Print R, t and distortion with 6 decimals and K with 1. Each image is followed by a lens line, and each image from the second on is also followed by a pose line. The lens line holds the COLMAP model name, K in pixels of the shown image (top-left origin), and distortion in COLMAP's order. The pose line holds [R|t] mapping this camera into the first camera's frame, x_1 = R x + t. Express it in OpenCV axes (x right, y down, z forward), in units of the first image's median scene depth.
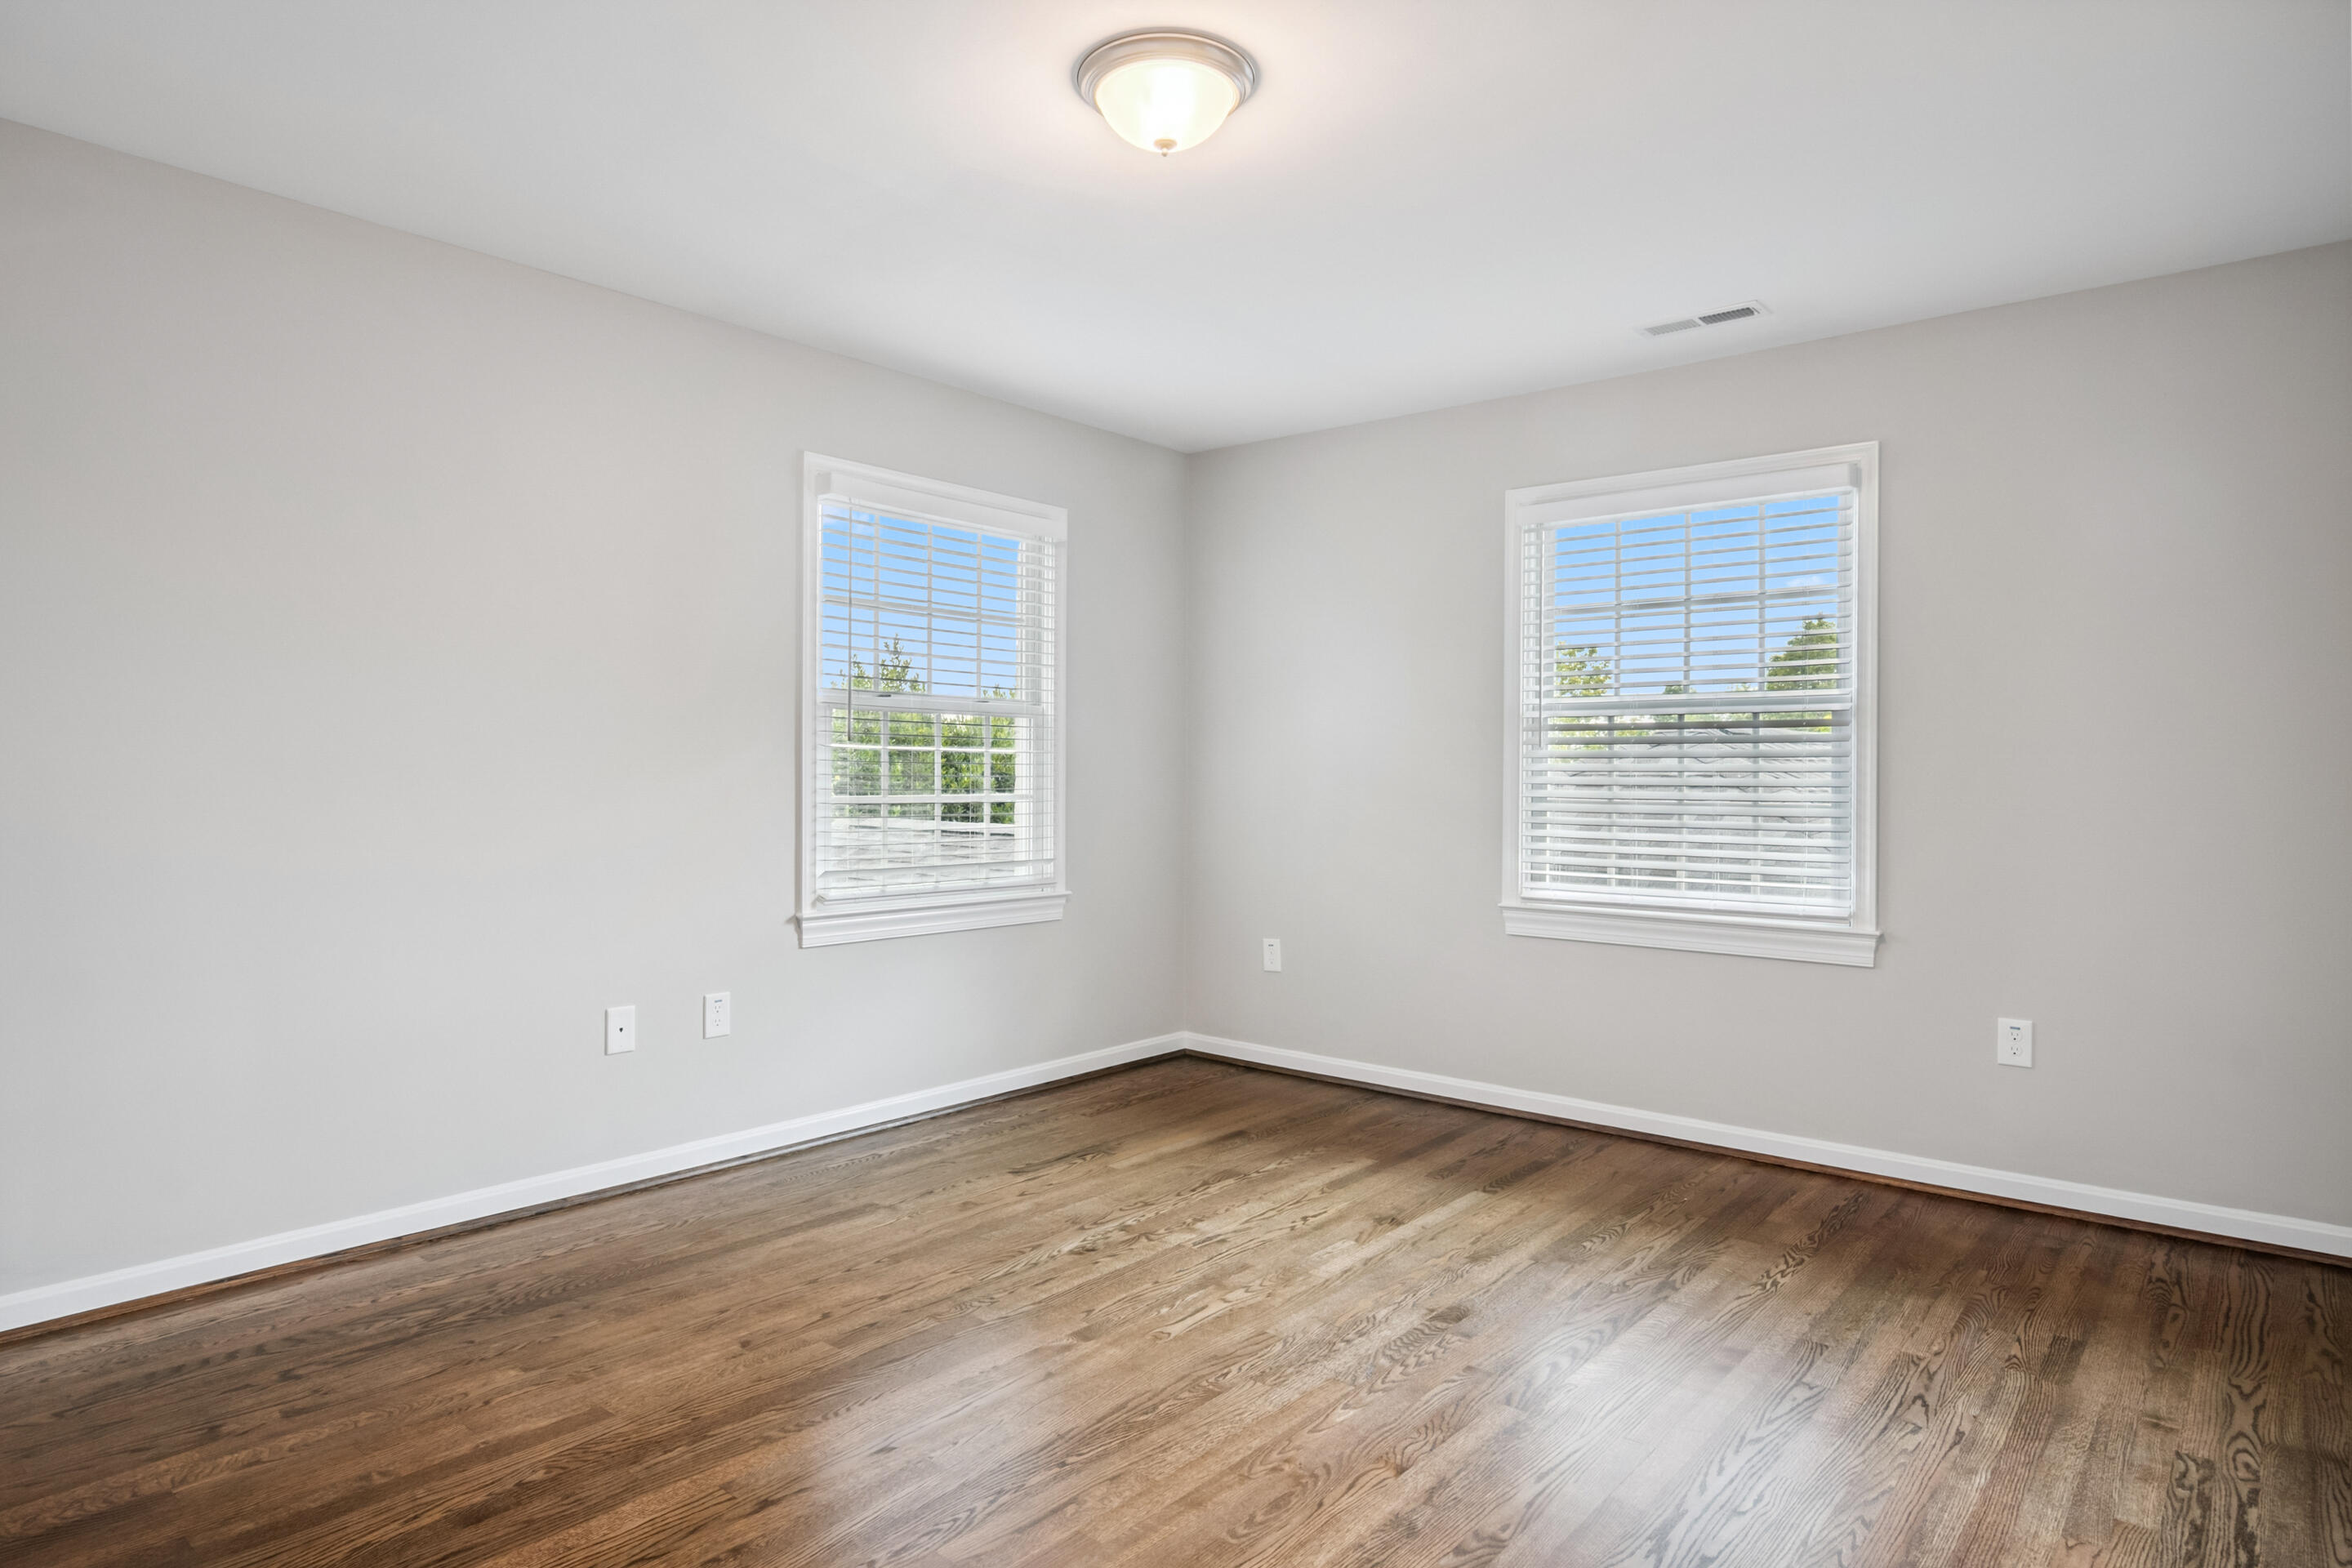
lens RADIAL K [[1376.3, 0, 1178.7], [0, 1376.3, 780.6], [0, 0, 1]] dist [-0.002446, -0.006265]
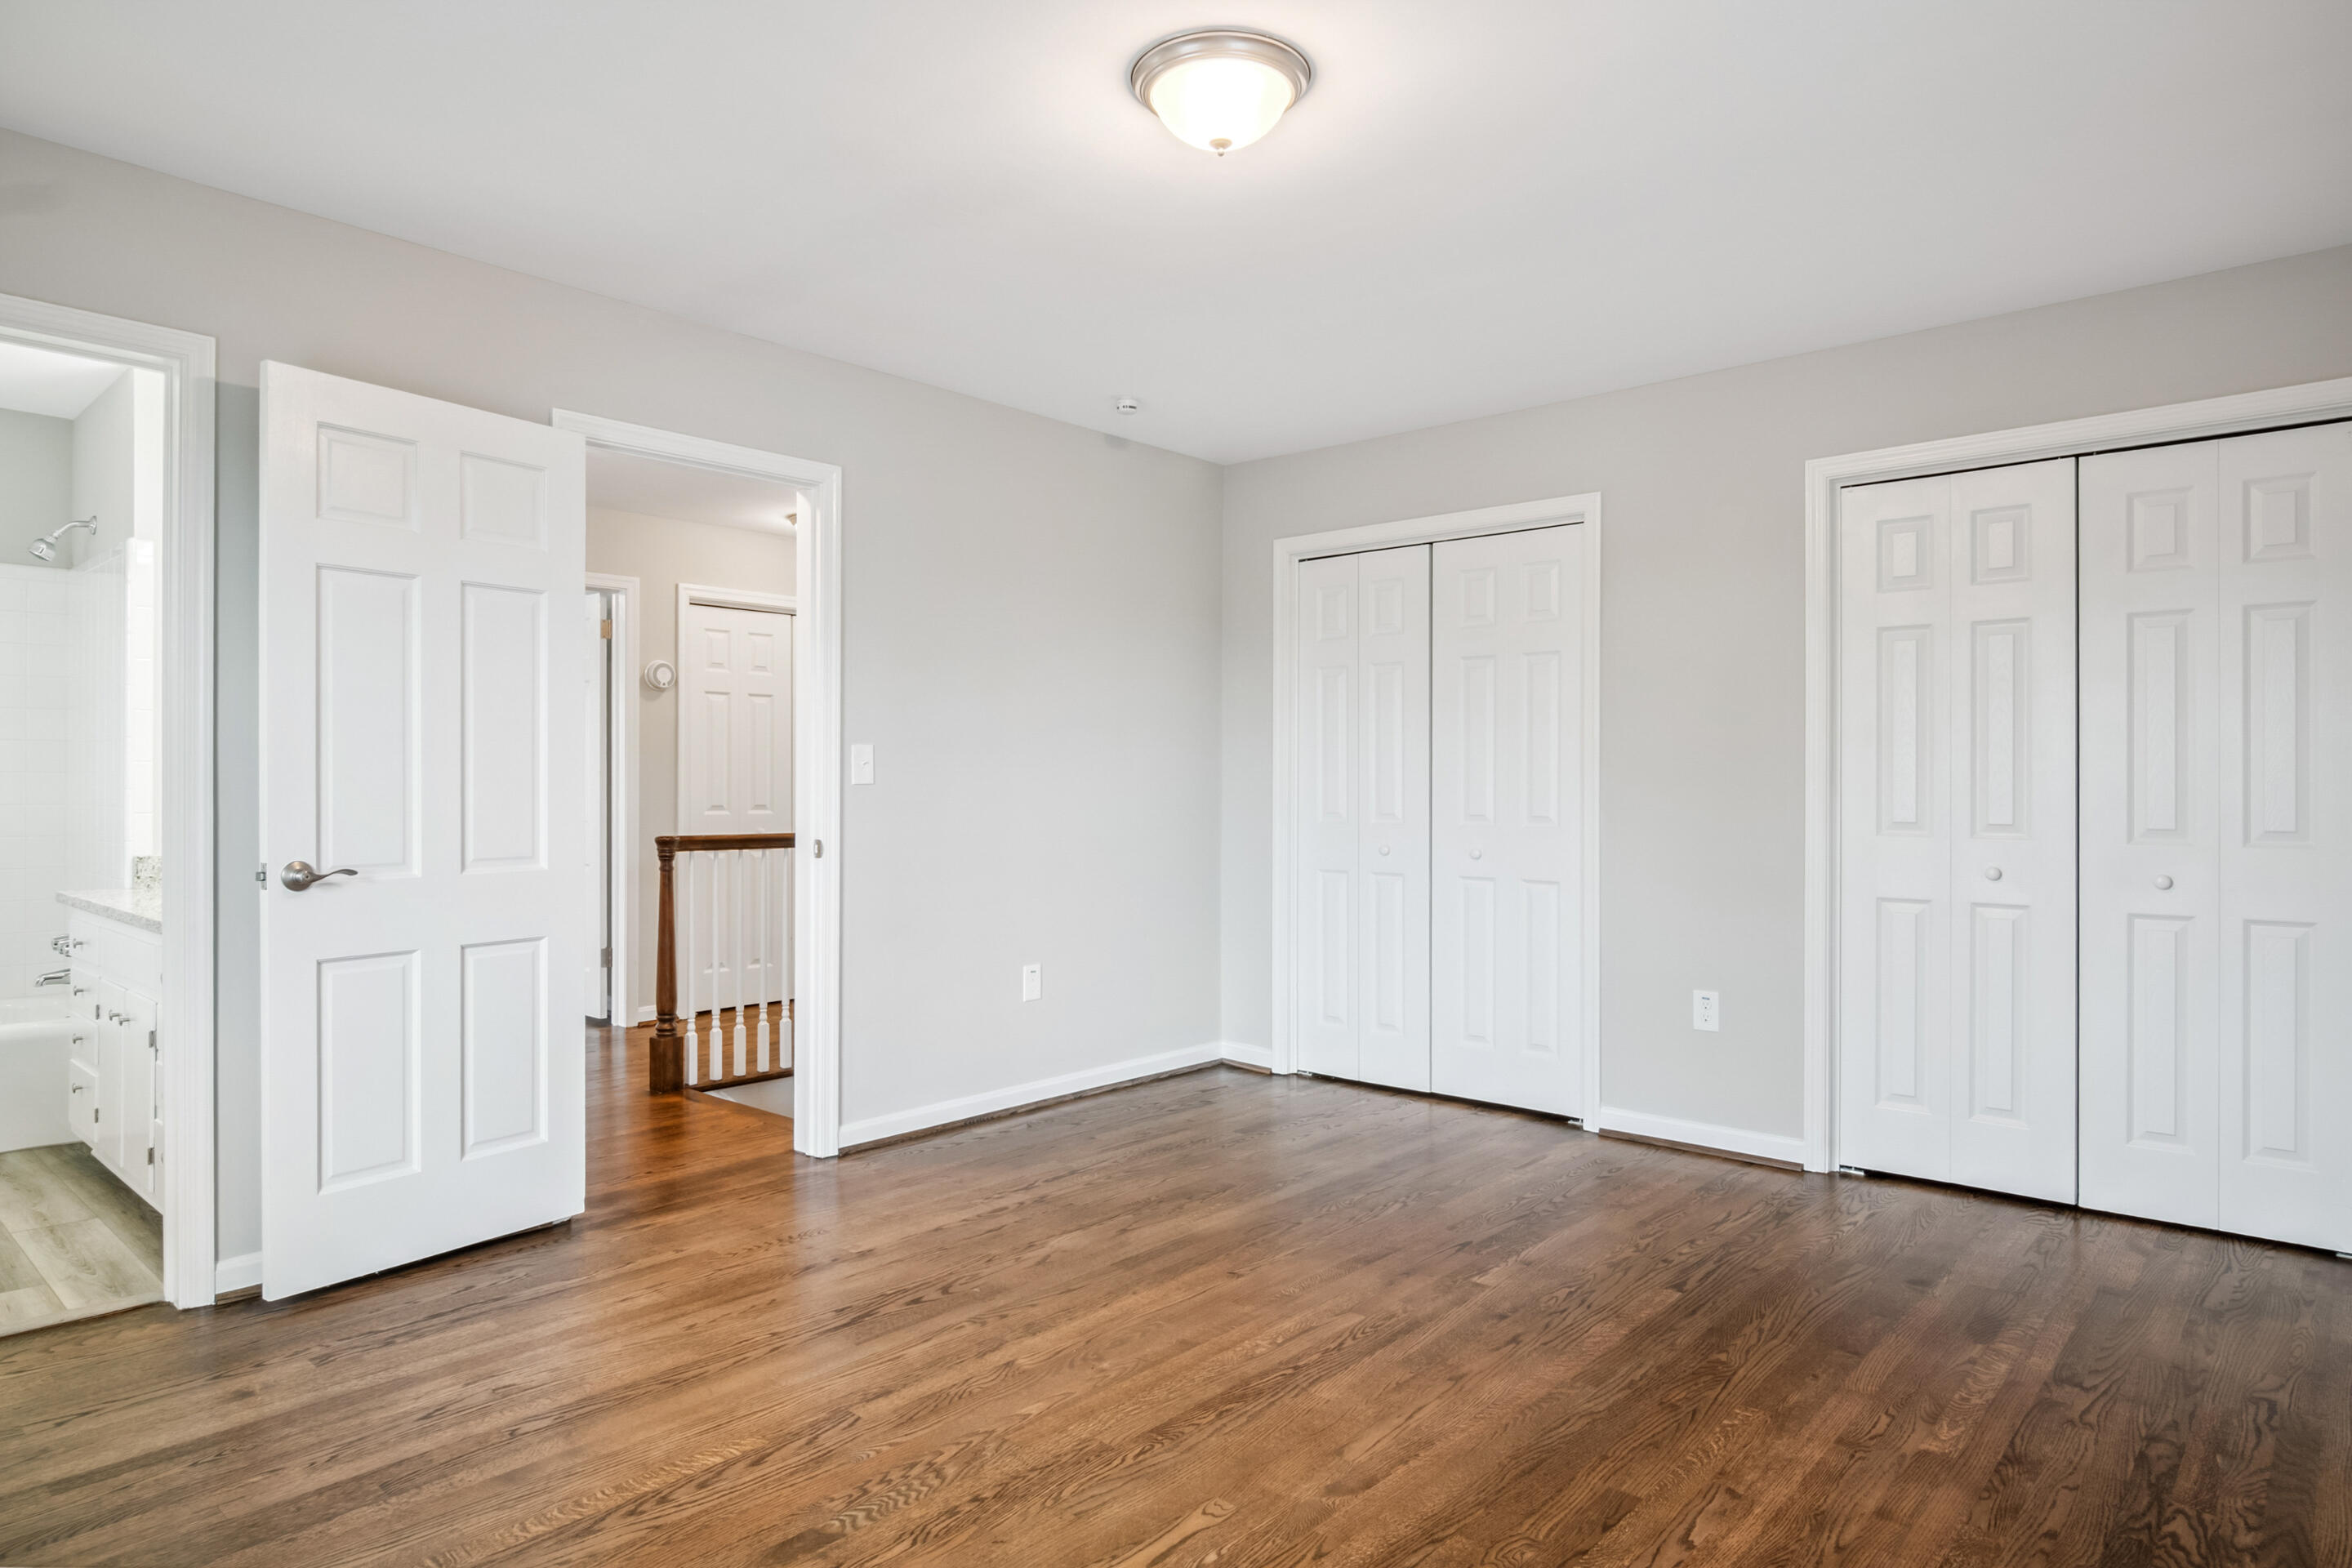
lens RADIAL K [[1376.3, 0, 1172.4], [0, 1376.3, 789.0], [0, 0, 1]] dist [-0.002446, -0.006265]
pose [[-0.999463, -0.008560, 0.031614, -0.011253], [-0.008173, 0.999890, 0.012341, -0.008659], [-0.031716, 0.012076, -0.999424, 1.995616]]
